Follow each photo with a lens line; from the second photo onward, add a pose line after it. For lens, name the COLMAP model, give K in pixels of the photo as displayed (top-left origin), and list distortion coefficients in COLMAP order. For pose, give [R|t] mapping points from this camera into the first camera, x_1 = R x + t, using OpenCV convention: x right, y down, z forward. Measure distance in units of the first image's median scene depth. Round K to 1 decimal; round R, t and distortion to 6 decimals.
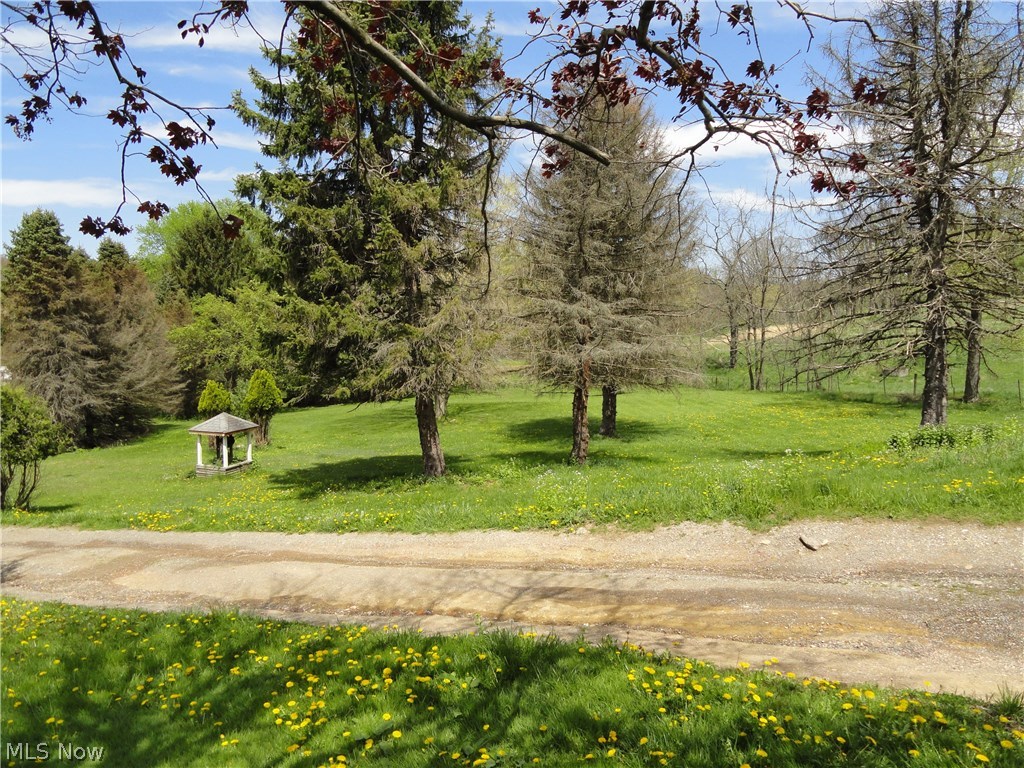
lens RADIAL K [[737.1, 0, 511.6], [0, 737.1, 385.3], [0, 0, 1]] dist [0.000323, 0.000367]
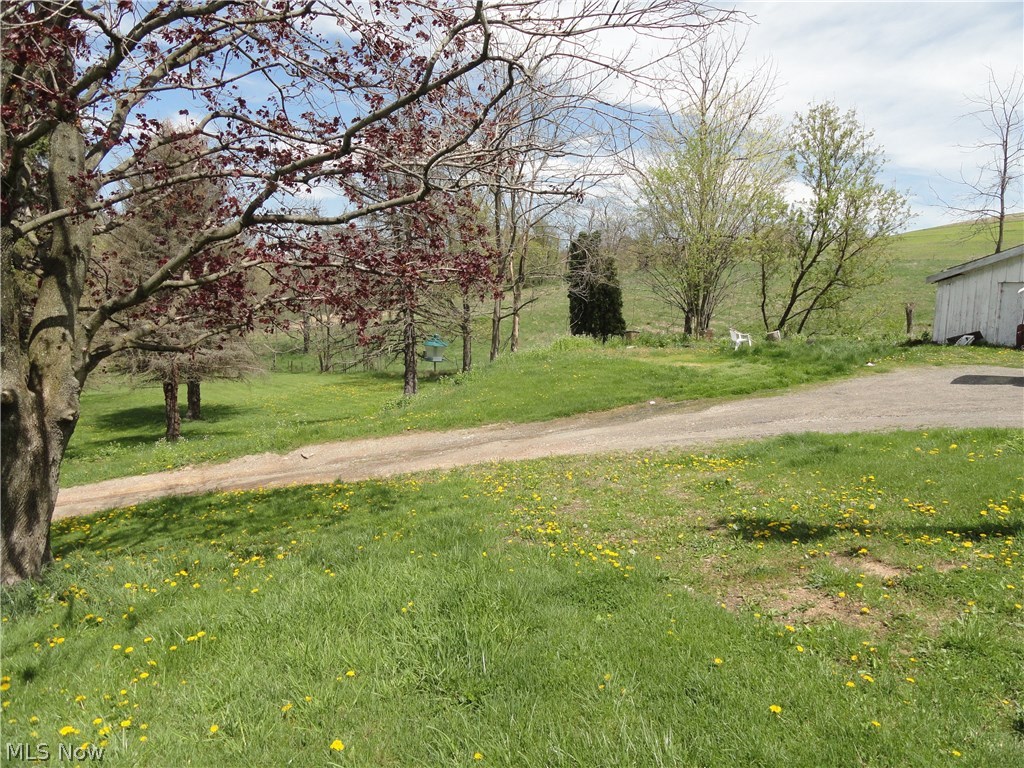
lens RADIAL K [[717.9, 0, 514.3], [0, 717.9, 390.9], [0, 0, 1]] dist [-0.002429, 0.011649]
pose [[0.847231, -0.059312, 0.527903, -0.061213], [0.039860, 0.998044, 0.048164, -0.018138], [-0.529727, -0.019764, 0.847938, -0.386723]]
